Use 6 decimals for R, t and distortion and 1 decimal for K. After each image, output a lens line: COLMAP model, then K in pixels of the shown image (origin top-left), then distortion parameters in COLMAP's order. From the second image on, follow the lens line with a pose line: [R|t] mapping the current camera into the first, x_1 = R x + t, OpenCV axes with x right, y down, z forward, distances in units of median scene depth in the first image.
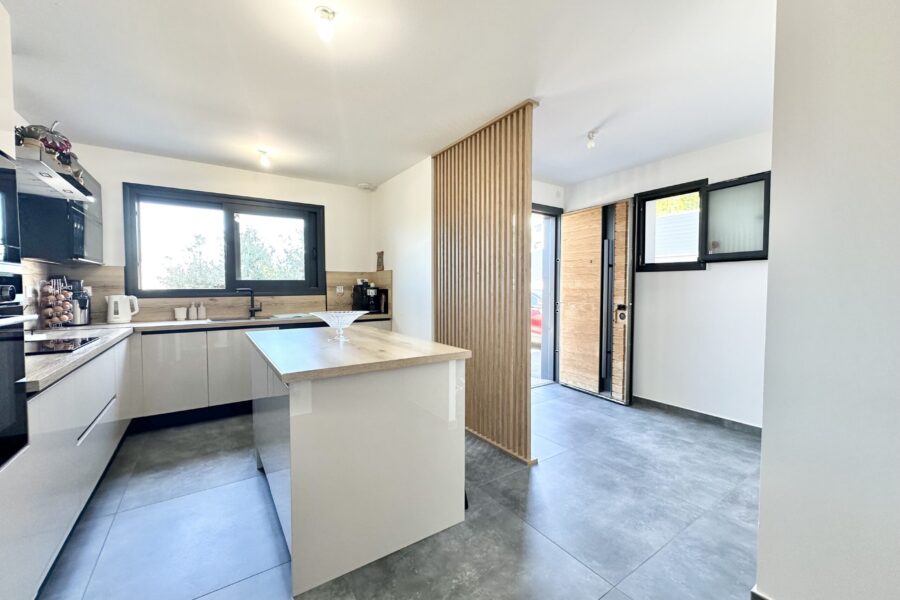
lens RADIAL K [[358.8, 0, 448.8], [0, 358.8, 299.8], [0, 0, 1]] dist [0.000771, 0.000212]
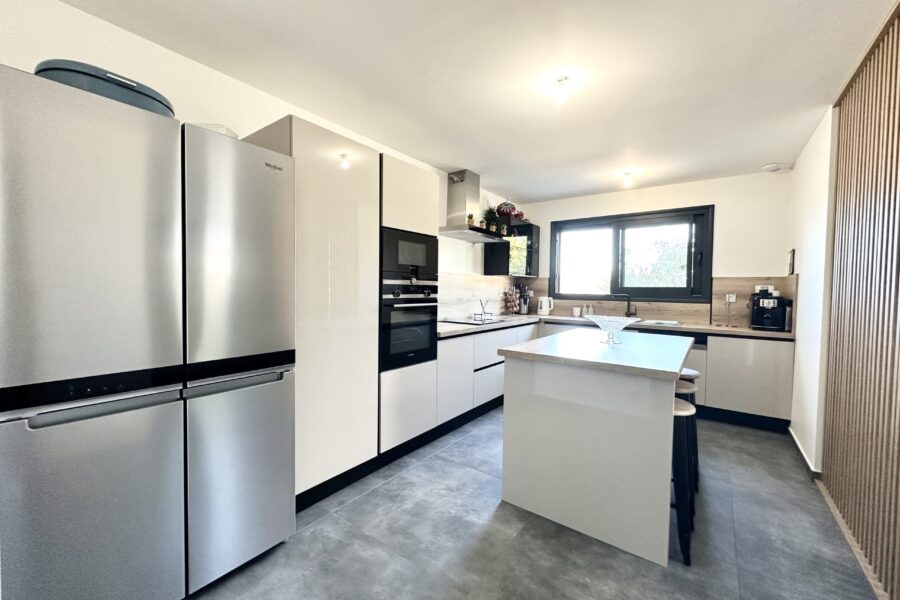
lens RADIAL K [[358.8, 0, 450.7], [0, 358.8, 299.7], [0, 0, 1]] dist [0.000771, 0.000212]
pose [[0.337008, 0.037103, -0.940770, 0.338648], [-0.051226, 0.998466, 0.021028, -0.010556], [0.940107, 0.041105, 0.338392, 0.099631]]
